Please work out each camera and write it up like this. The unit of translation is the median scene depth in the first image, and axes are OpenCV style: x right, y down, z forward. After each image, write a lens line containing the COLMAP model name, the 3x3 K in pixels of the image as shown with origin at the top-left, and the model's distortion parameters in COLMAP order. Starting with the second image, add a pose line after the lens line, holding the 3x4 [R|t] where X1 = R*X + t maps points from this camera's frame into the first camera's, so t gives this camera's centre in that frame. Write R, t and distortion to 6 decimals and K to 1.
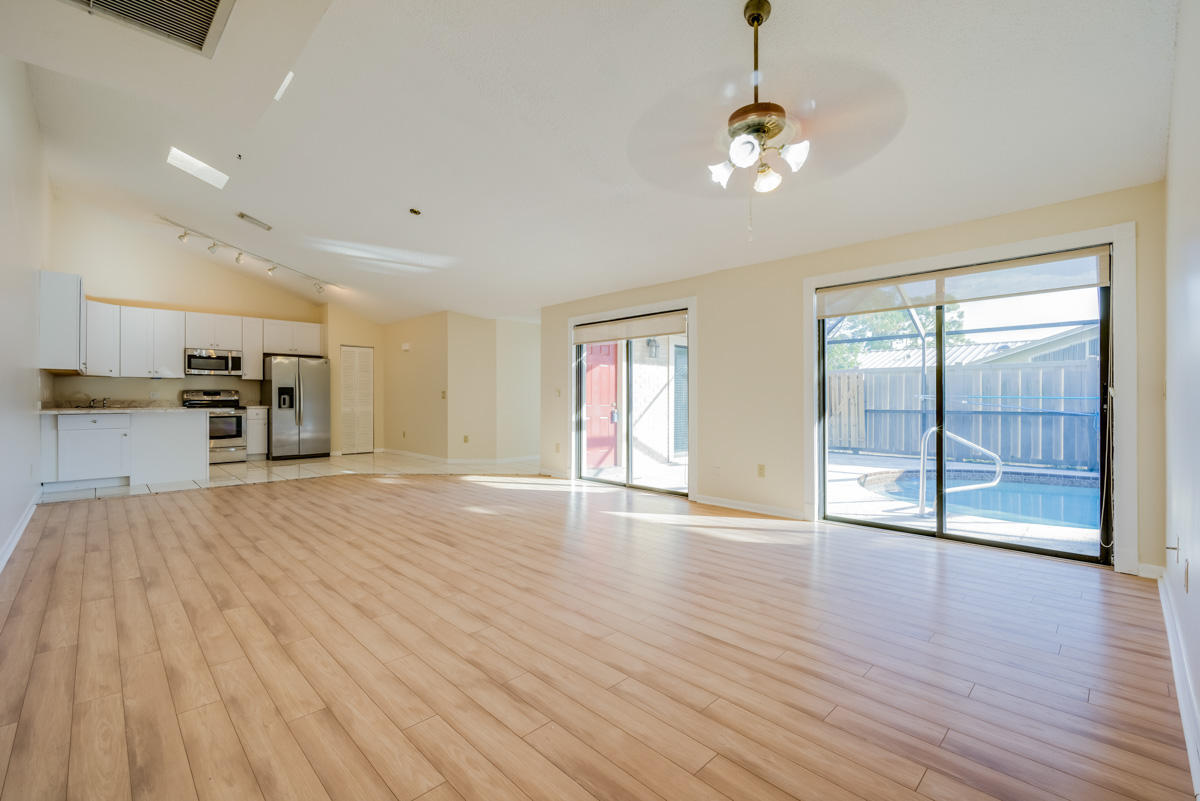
lens RADIAL K [[525.0, 0, 603.2], [0, 525.0, 398.4], [0, 0, 1]] dist [-0.004773, -0.000309]
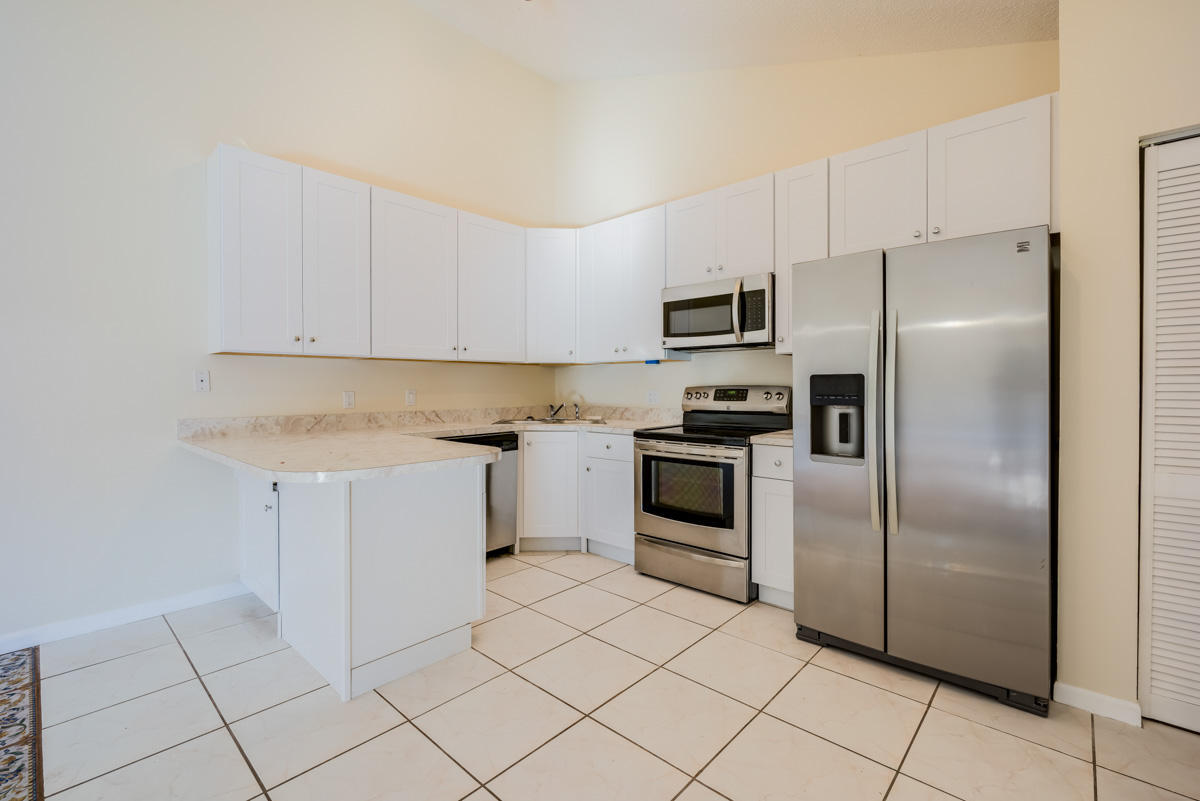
lens RADIAL K [[525.0, 0, 594.0], [0, 525.0, 389.5], [0, 0, 1]] dist [-0.004773, -0.000309]
pose [[0.038714, 0.006665, -0.999228, -0.356615], [0.003376, 0.999971, 0.006800, -0.016571], [0.999245, -0.003636, 0.038690, 0.885854]]
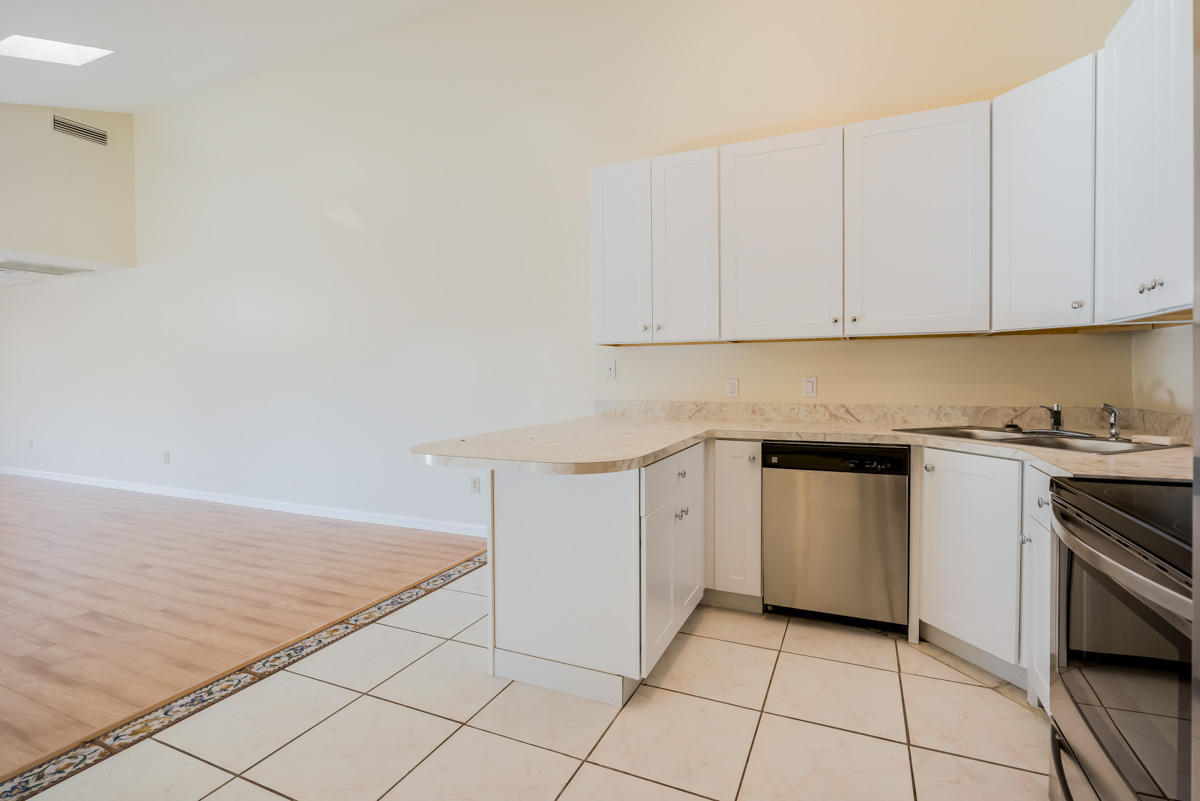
lens RADIAL K [[525.0, 0, 630.2], [0, 525.0, 382.6], [0, 0, 1]] dist [-0.004773, -0.000309]
pose [[-0.924252, 0.008464, -0.381690, -0.550161], [0.005191, 0.999940, 0.009604, -0.014383], [0.381748, 0.006895, -0.924241, 1.025384]]
